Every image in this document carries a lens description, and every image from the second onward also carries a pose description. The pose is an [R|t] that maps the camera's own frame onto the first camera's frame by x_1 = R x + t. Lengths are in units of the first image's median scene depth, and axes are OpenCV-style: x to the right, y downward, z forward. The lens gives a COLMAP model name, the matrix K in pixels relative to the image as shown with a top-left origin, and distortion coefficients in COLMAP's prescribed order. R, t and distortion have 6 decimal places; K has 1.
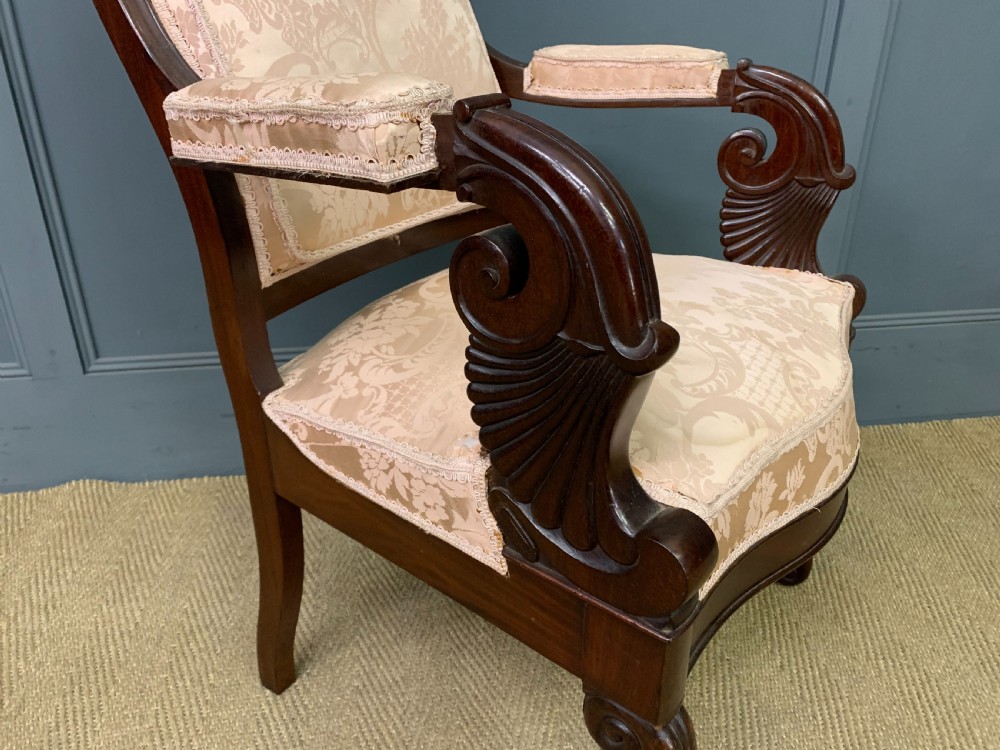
lens RADIAL K [[771.7, 0, 499.8], [0, 771.7, 383.3], [0, 0, 1]] dist [0.019239, -0.008081]
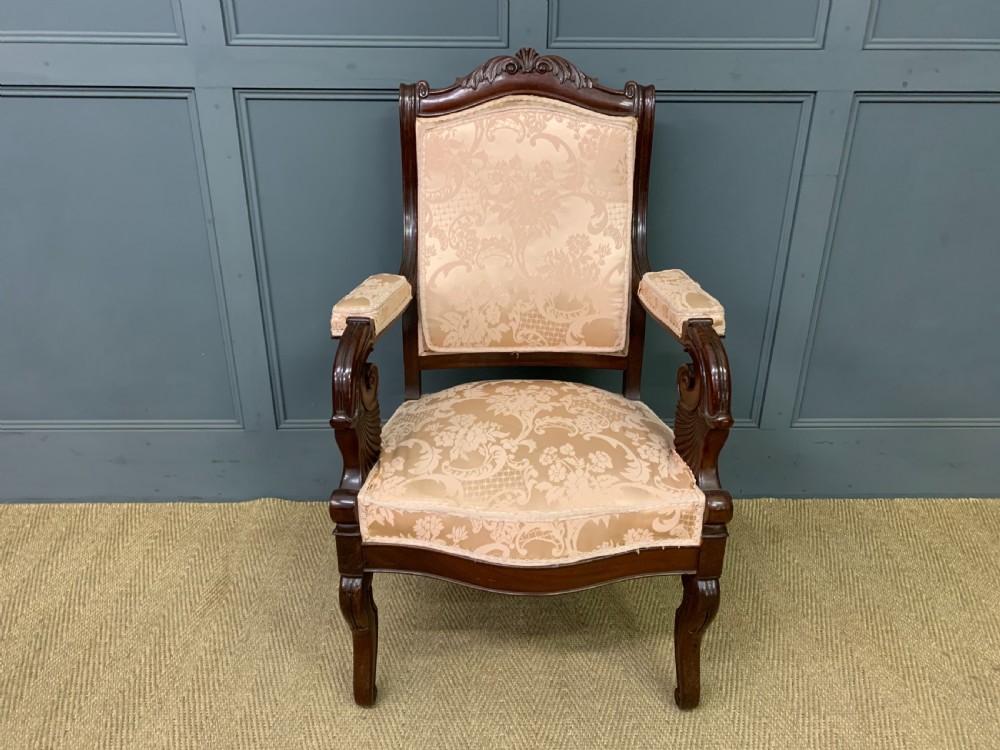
lens RADIAL K [[771.7, 0, 500.0], [0, 771.7, 380.1], [0, 0, 1]] dist [0.019239, -0.008081]
pose [[0.992095, 0.058395, -0.111078, 0.089805], [-0.061069, 0.997916, -0.020820, -0.141680], [0.109631, 0.027439, 0.993594, -0.641011]]
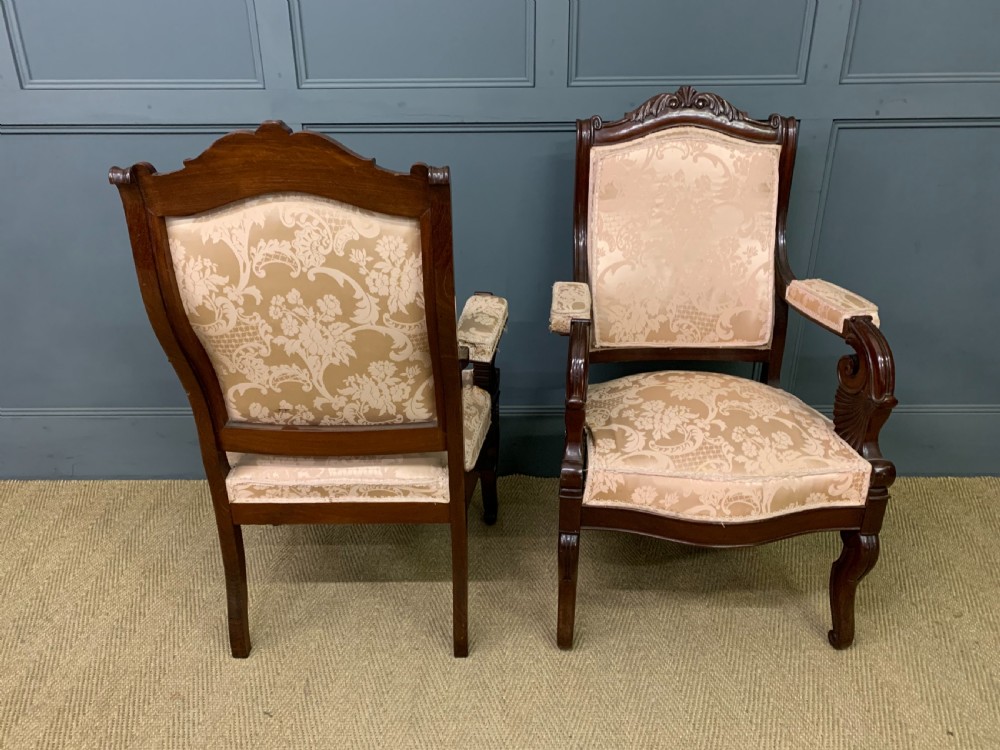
lens RADIAL K [[771.7, 0, 495.8], [0, 771.7, 379.2], [0, 0, 1]] dist [0.019239, -0.008081]
pose [[0.988287, 0.054890, -0.142391, 0.104425], [-0.059112, 0.997923, -0.025591, -0.096019], [0.140690, 0.033708, 0.989480, -0.936371]]
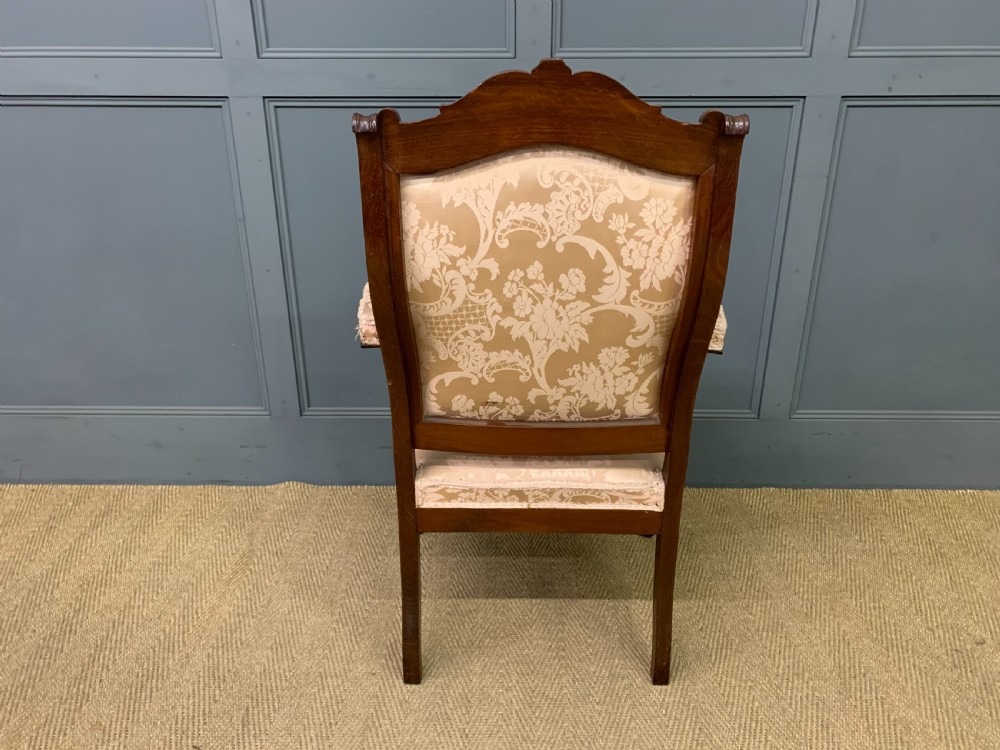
lens RADIAL K [[771.7, 0, 505.9], [0, 771.7, 379.2], [0, 0, 1]] dist [0.019239, -0.008081]
pose [[0.987180, 0.061181, -0.147420, 0.171496], [-0.068434, 0.996657, -0.044632, -0.063856], [0.144197, 0.054148, 0.988066, -0.746198]]
